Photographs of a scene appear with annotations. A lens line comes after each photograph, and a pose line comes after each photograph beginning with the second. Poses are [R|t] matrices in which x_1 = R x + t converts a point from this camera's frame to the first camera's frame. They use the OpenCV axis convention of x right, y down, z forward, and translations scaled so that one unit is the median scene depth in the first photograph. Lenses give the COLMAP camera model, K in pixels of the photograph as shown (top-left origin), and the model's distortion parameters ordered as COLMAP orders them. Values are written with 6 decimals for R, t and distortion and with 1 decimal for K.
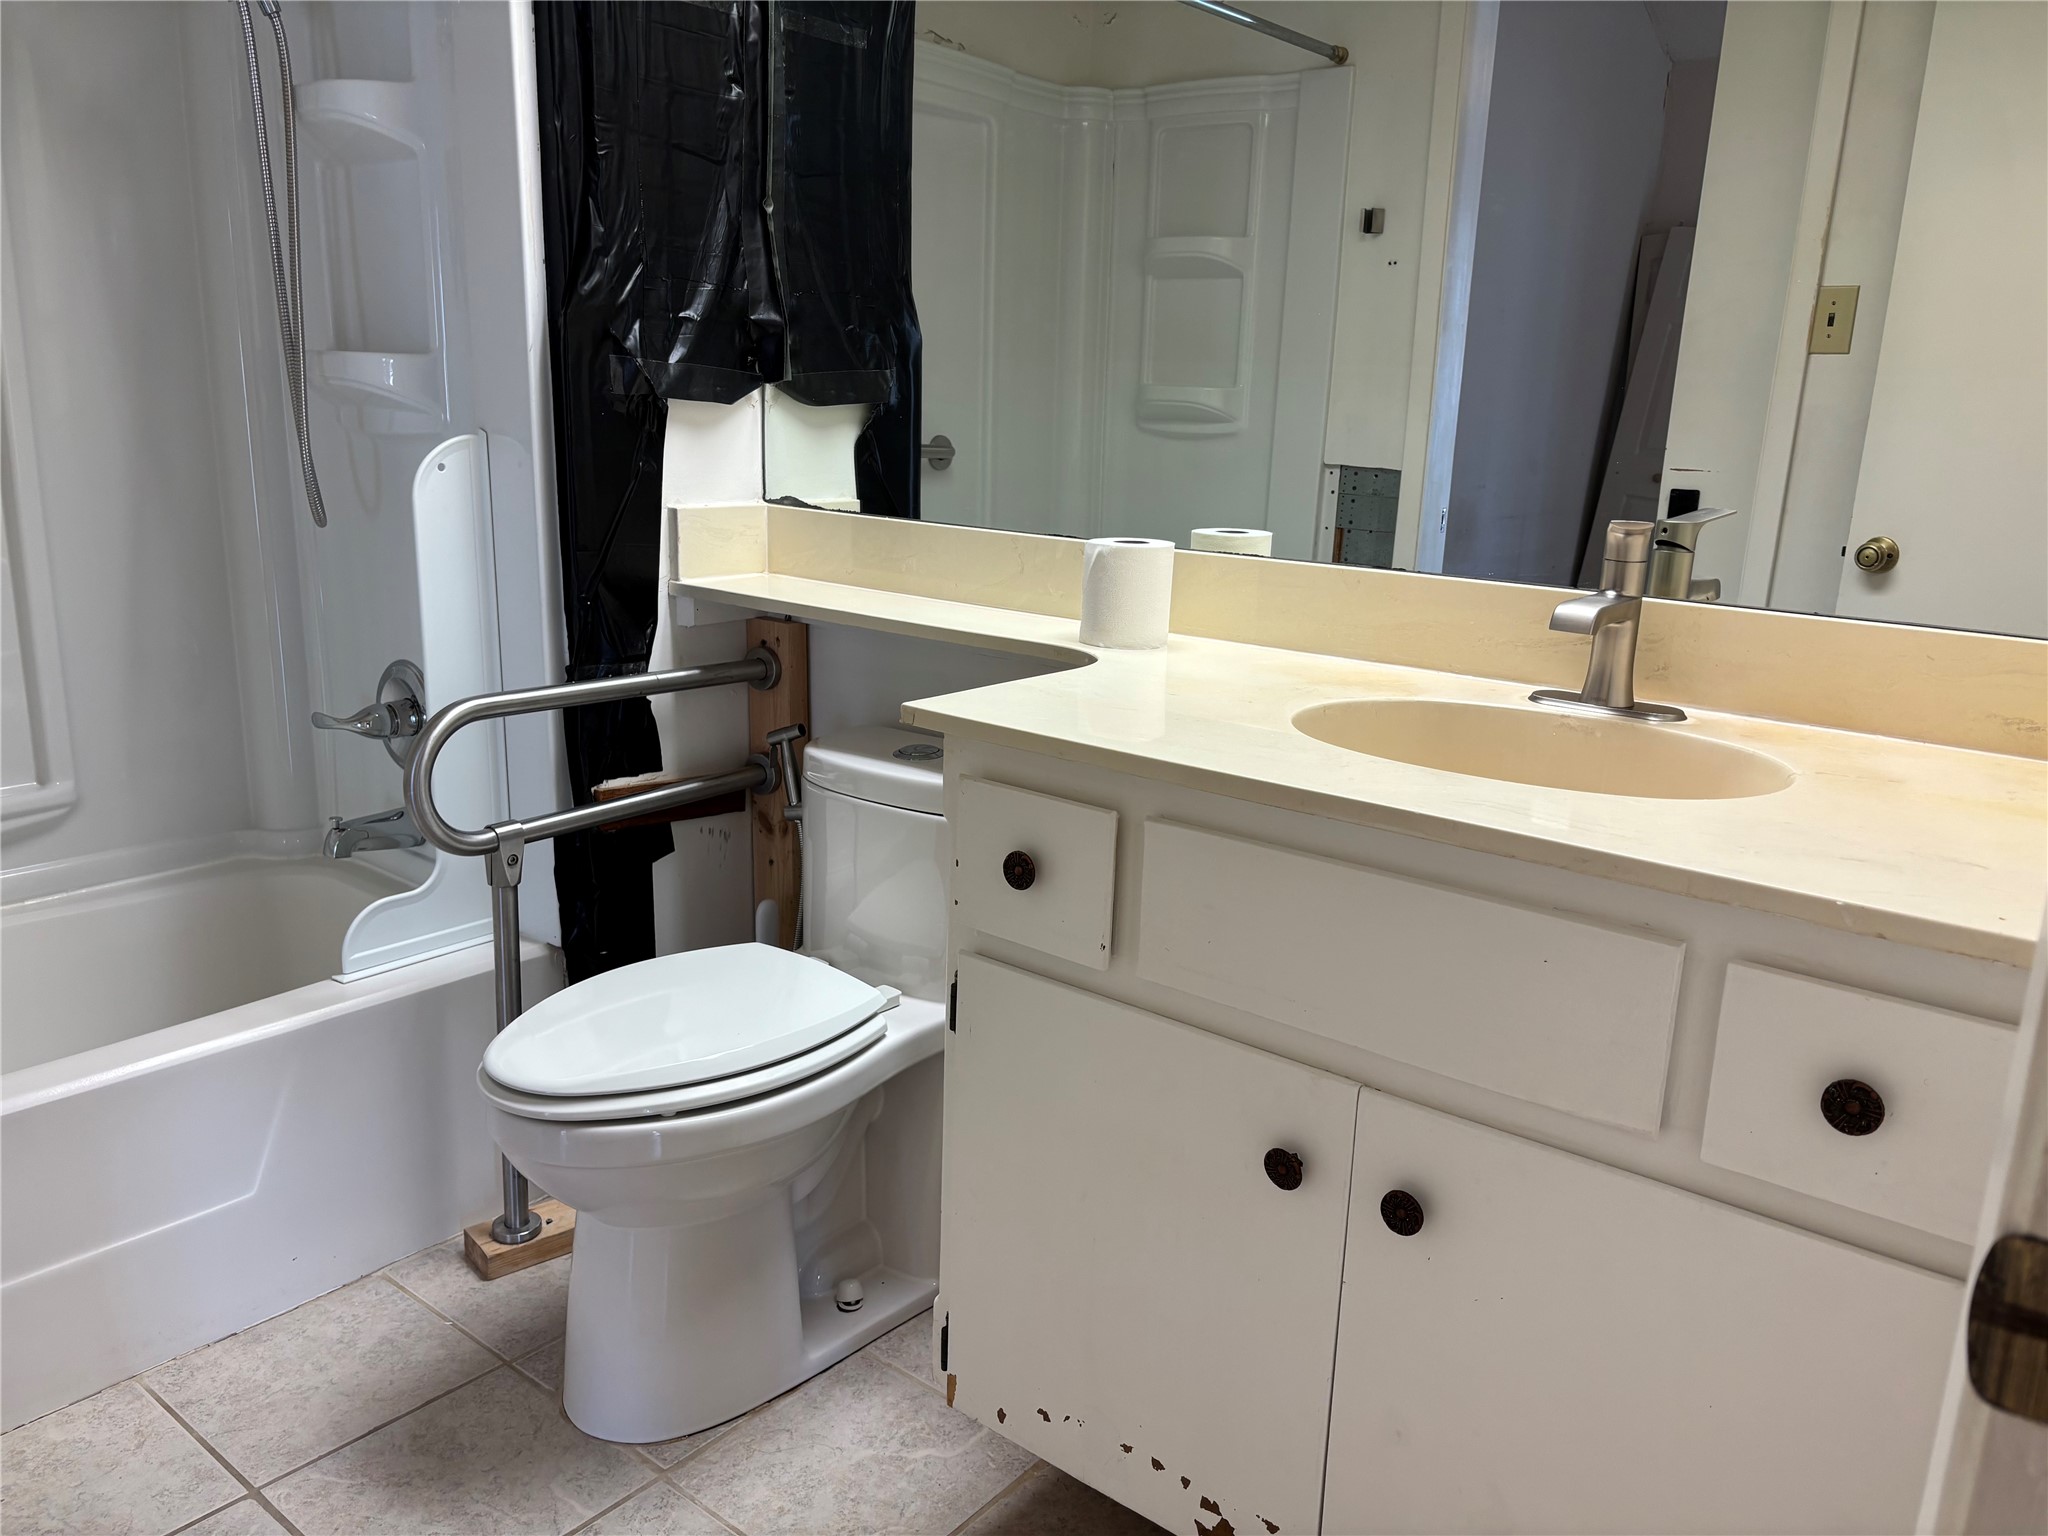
lens RADIAL K [[1548.0, 0, 1049.6], [0, 1548.0, 772.4], [0, 0, 1]] dist [0.051877, -0.062285]
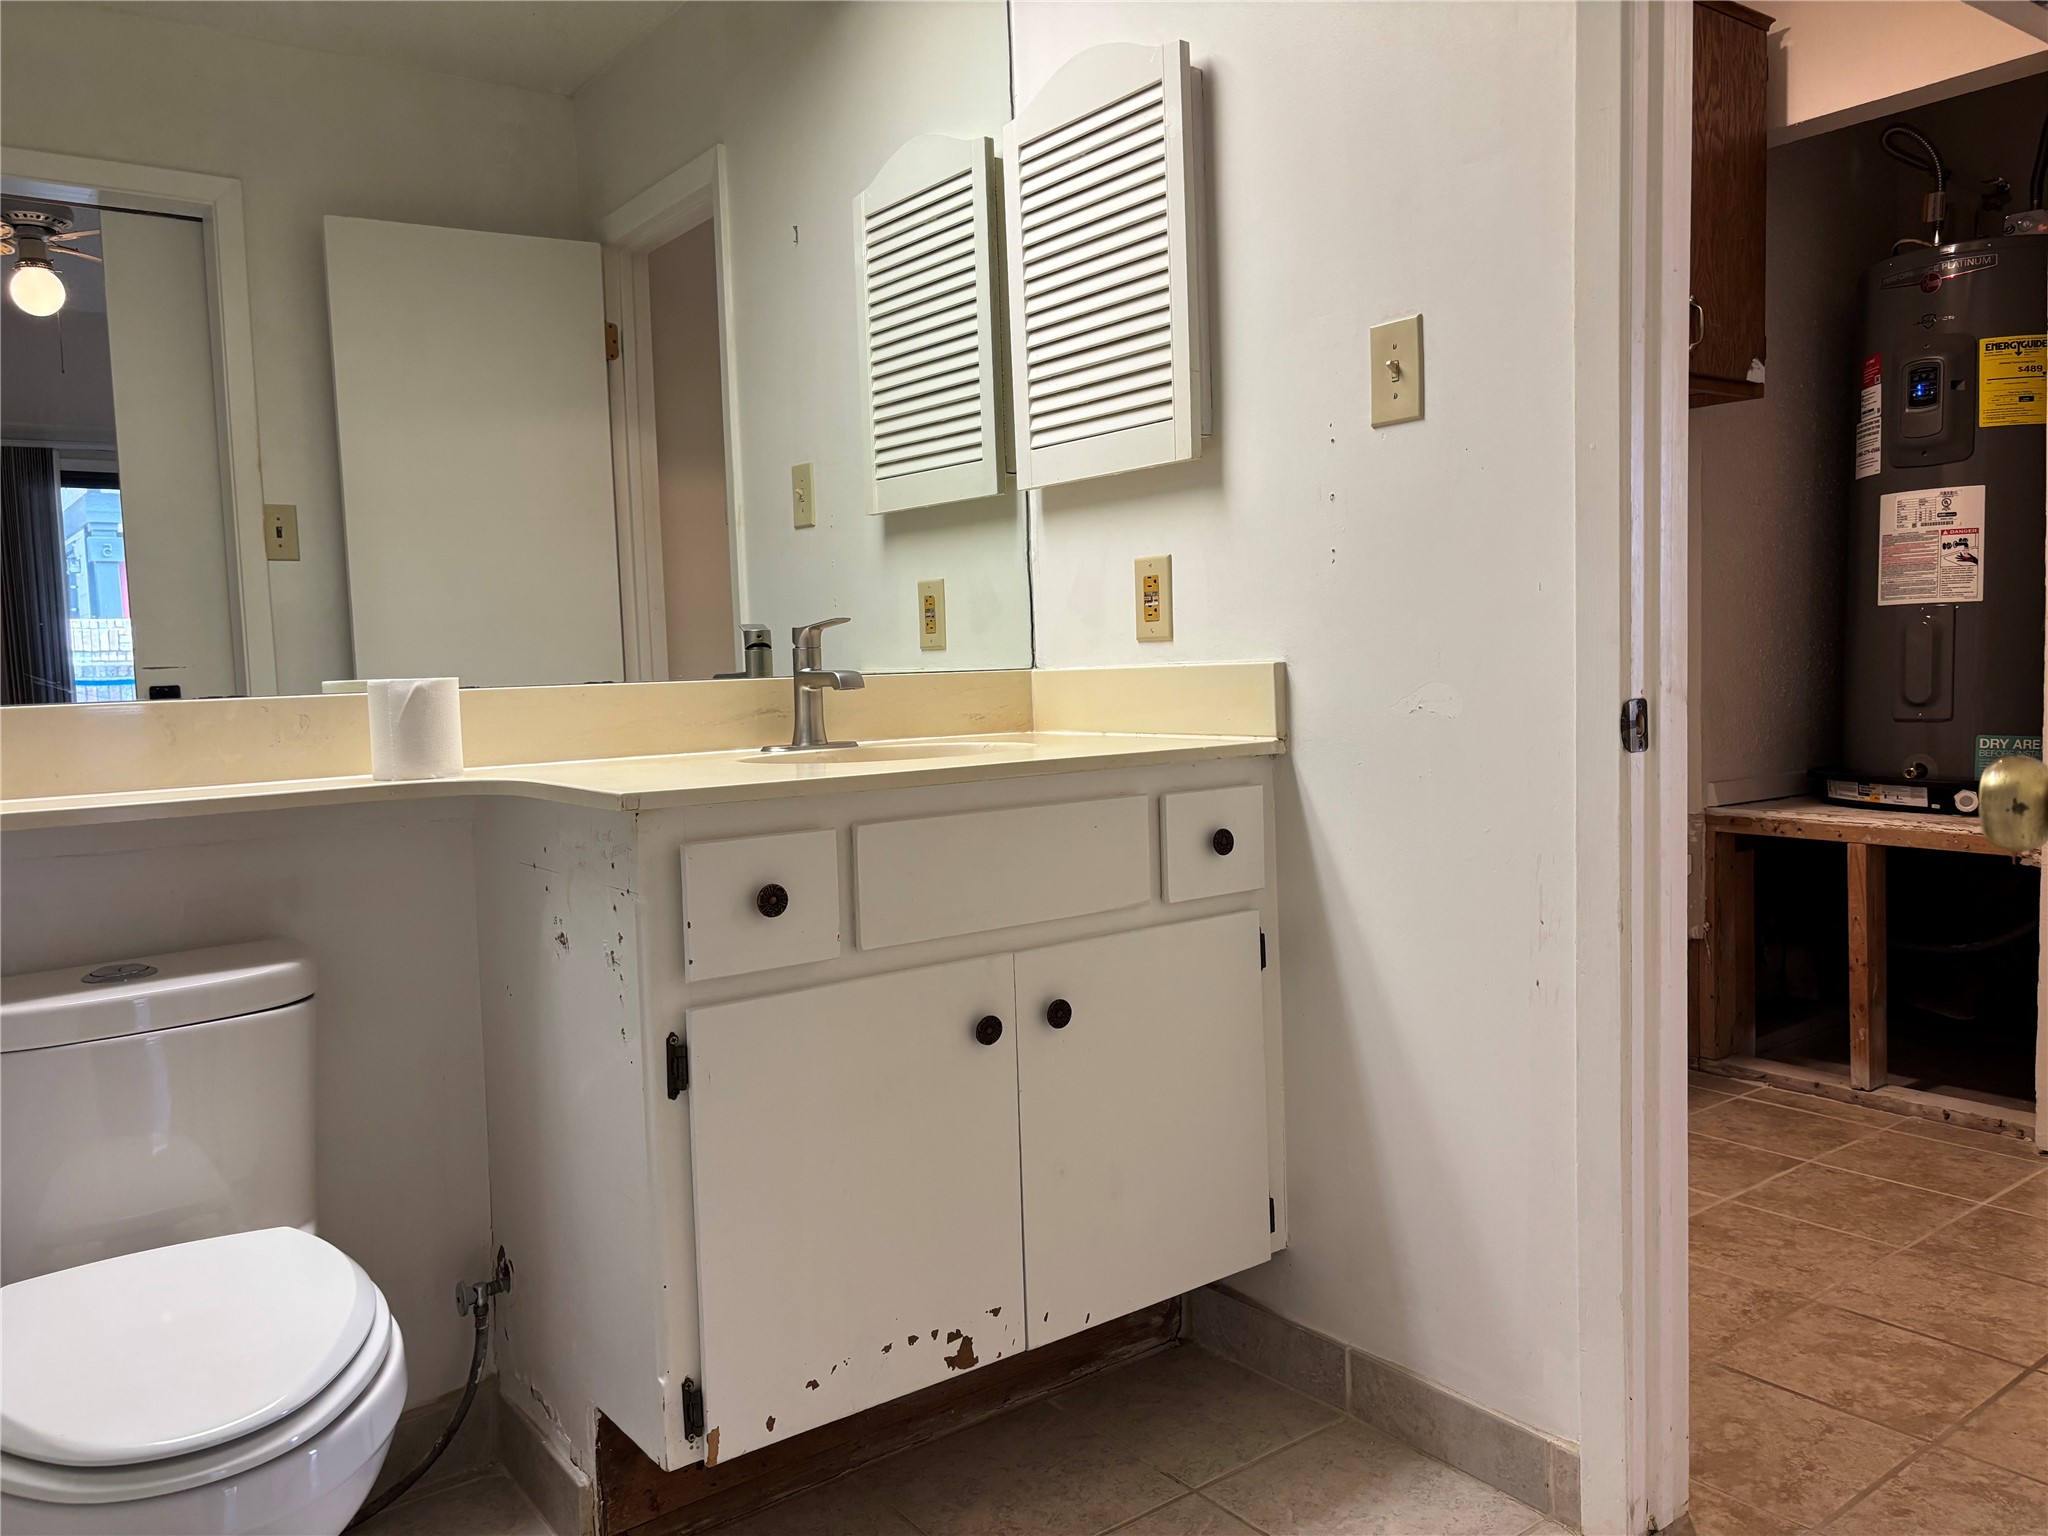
lens RADIAL K [[1548.0, 0, 1018.7], [0, 1548.0, 752.5], [0, 0, 1]] dist [0.051877, -0.062285]
pose [[0.259434, -0.103348, 0.960215, -0.728512], [0.276504, 0.960585, 0.028681, -0.017310], [-0.925332, 0.258063, 0.277785, 0.304149]]
